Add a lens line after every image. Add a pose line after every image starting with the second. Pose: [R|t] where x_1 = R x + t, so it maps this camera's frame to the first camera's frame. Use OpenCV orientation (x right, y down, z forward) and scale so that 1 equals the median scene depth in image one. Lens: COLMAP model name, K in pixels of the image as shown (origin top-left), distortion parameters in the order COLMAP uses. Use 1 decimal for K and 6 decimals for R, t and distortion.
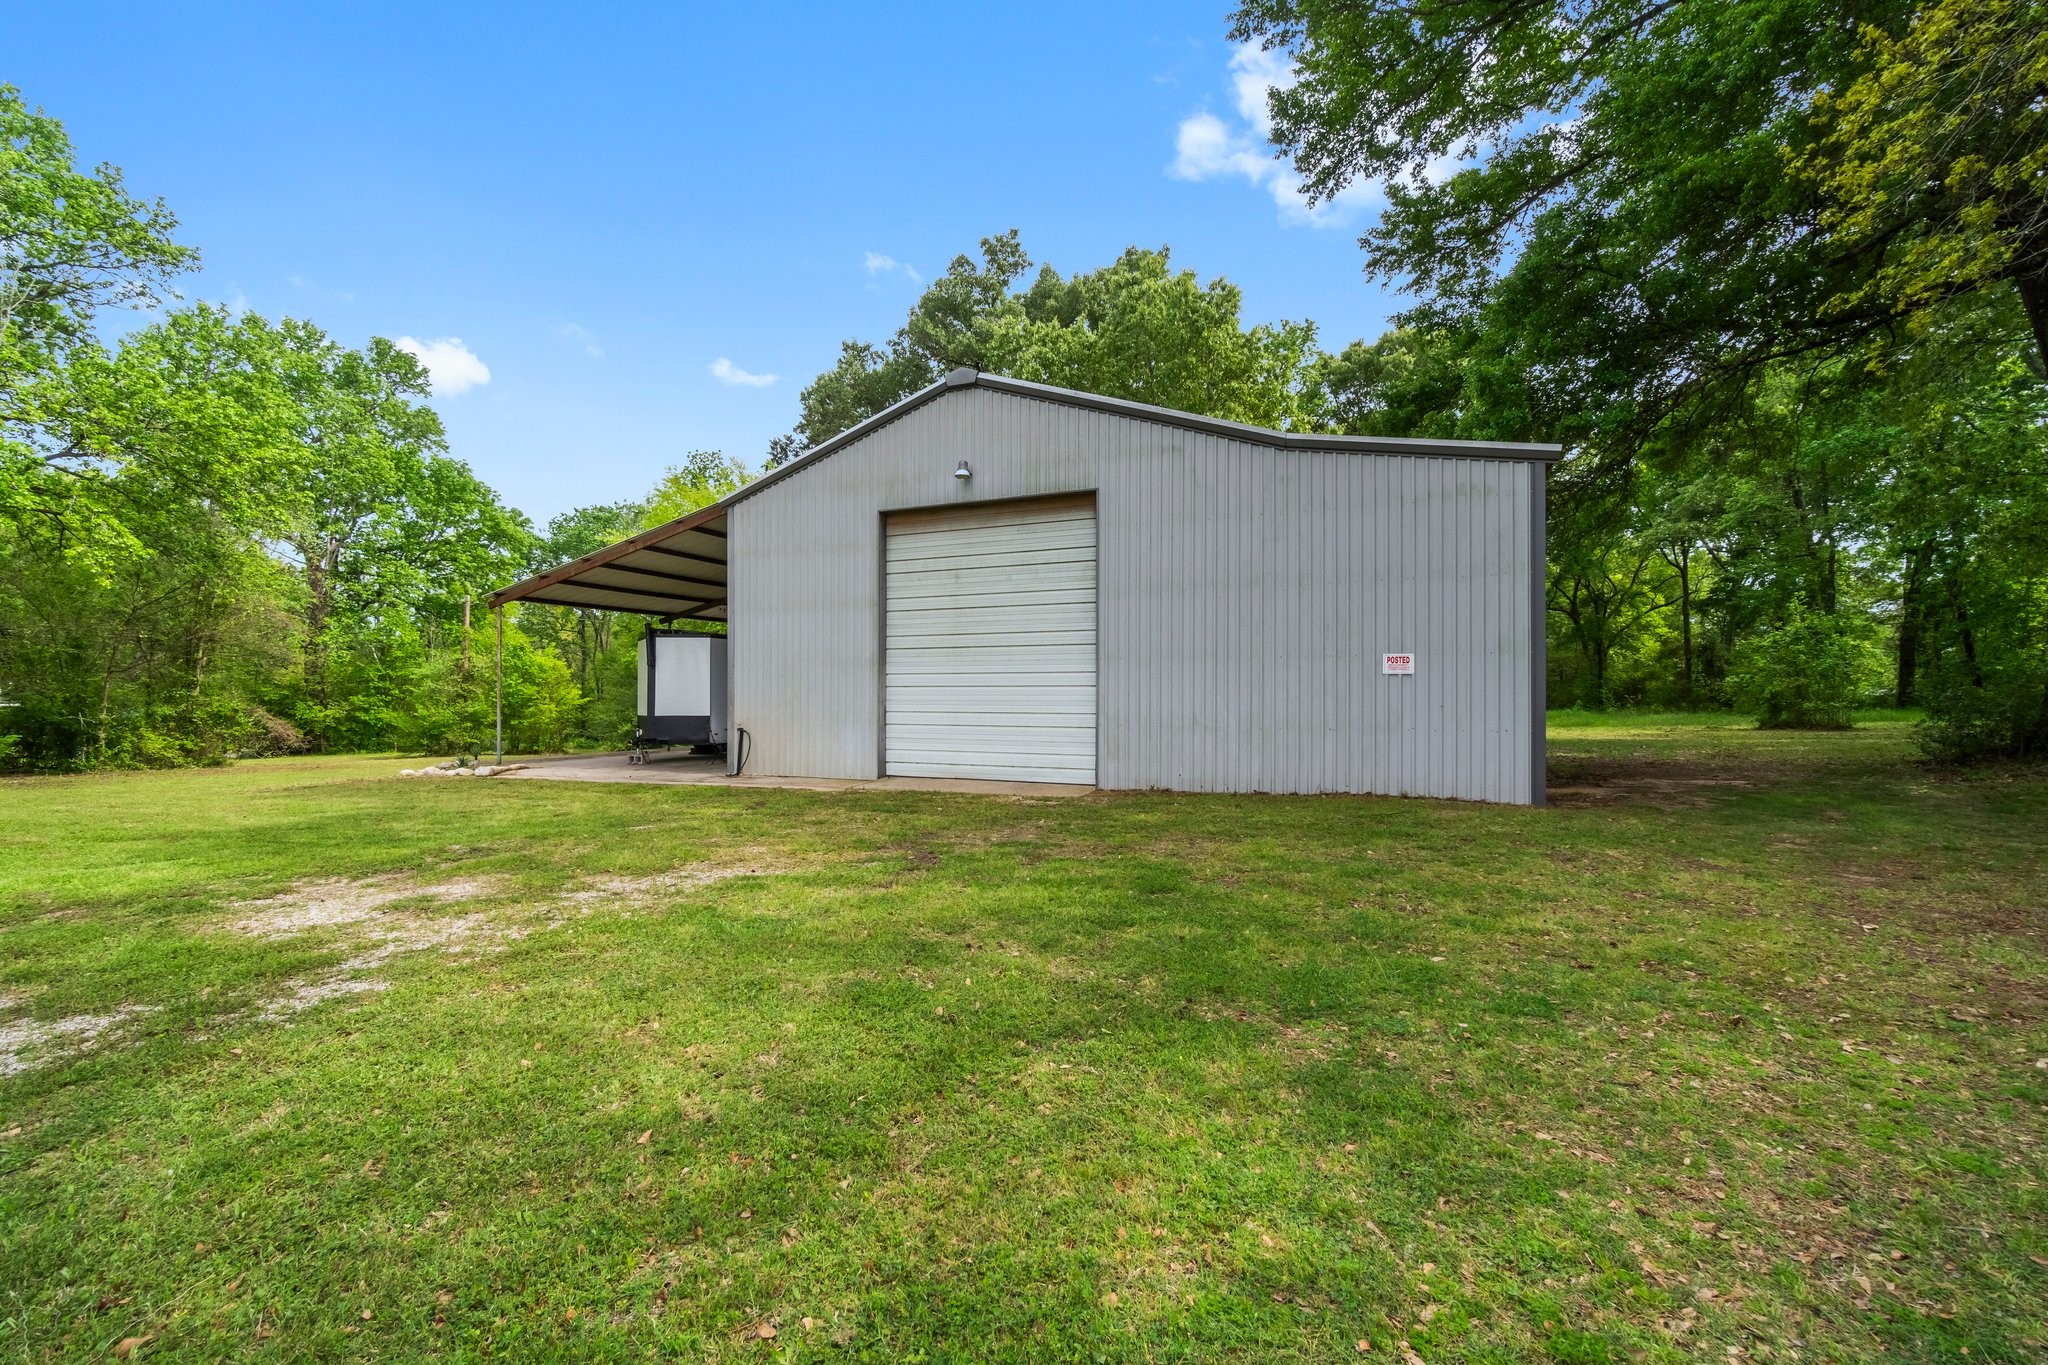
lens RADIAL K [[921.6, 0, 1024.0], [0, 921.6, 682.5], [0, 0, 1]] dist [0.002335, -0.000054]
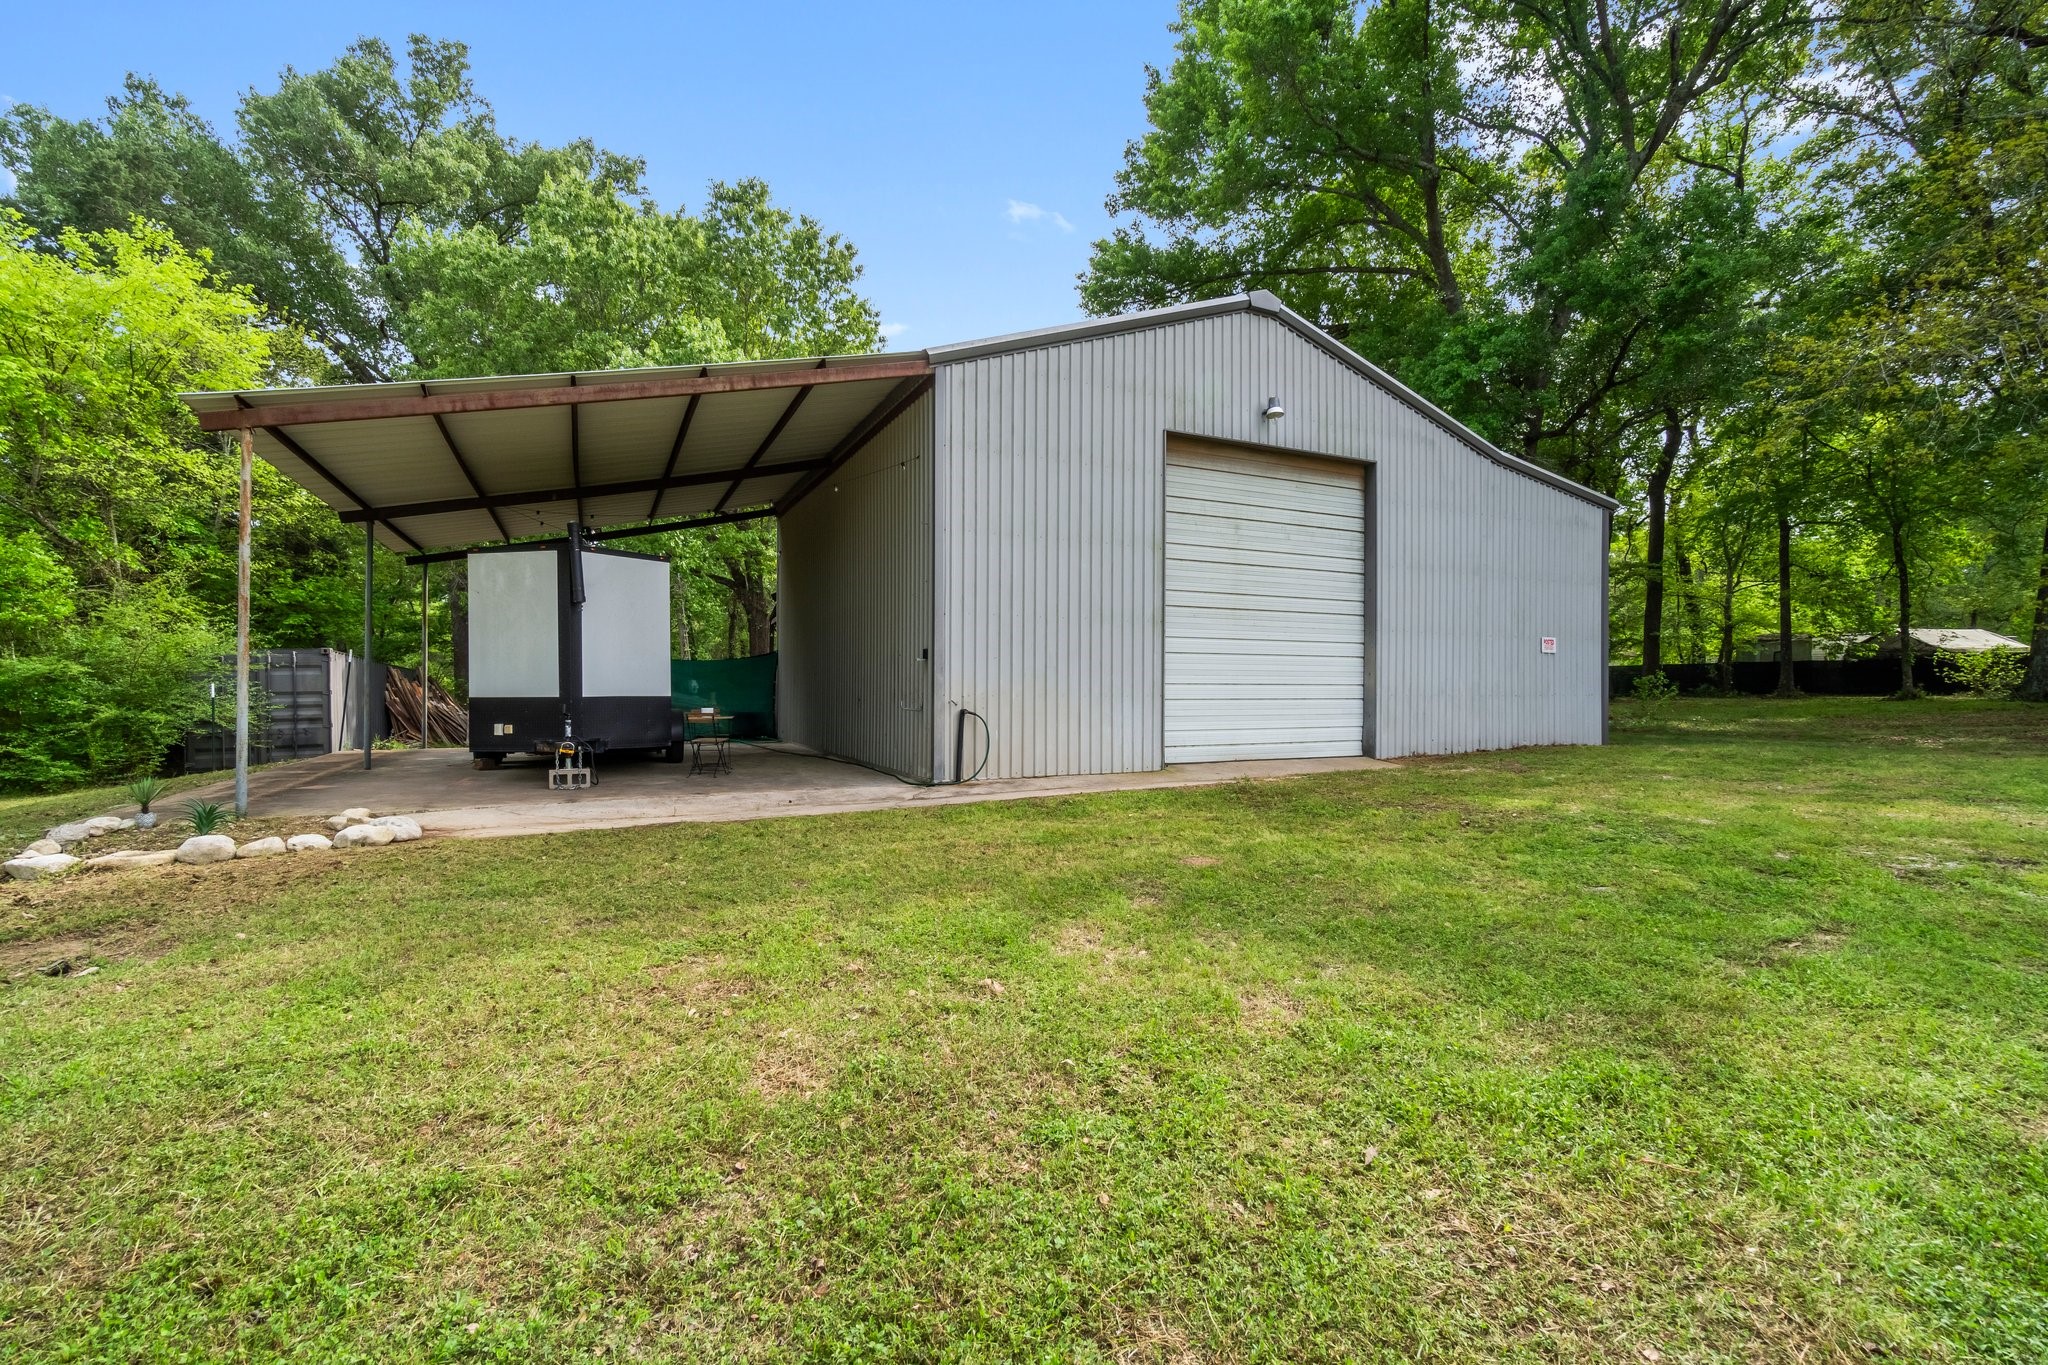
lens RADIAL K [[921.6, 0, 1024.0], [0, 921.6, 682.5], [0, 0, 1]] dist [0.002335, -0.000054]
pose [[0.624974, 0.010128, 0.780580, -0.854200], [-0.003082, 0.999940, -0.010506, 0.039423], [-0.780640, 0.004160, 0.624967, 0.607207]]
